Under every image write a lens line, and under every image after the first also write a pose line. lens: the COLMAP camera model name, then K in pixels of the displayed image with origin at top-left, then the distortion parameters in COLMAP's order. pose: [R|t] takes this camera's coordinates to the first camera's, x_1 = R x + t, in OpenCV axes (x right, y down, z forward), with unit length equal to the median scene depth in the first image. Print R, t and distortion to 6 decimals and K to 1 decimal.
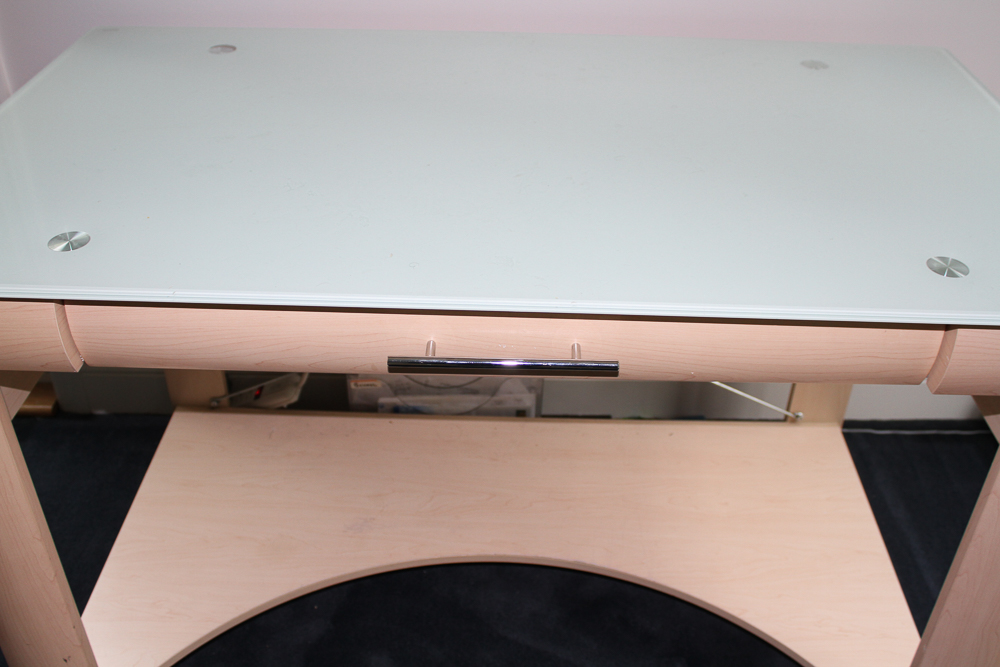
lens RADIAL K [[1049.2, 0, 470.2], [0, 1049.2, 354.1], [0, 0, 1]] dist [-0.068355, 0.000000]
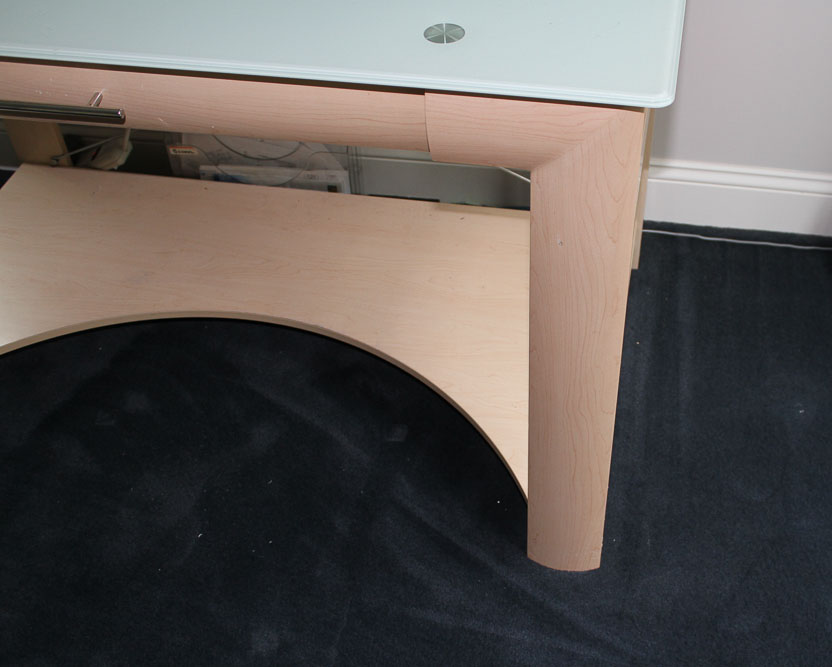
lens RADIAL K [[1066.1, 0, 457.4], [0, 1066.1, 352.0], [0, 0, 1]] dist [-0.039887, 0.000000]
pose [[0.981371, 0.091667, -0.168846, 0.400589], [-0.060839, 0.981883, 0.179458, 0.020330], [0.182237, -0.165843, 0.969168, -0.024076]]
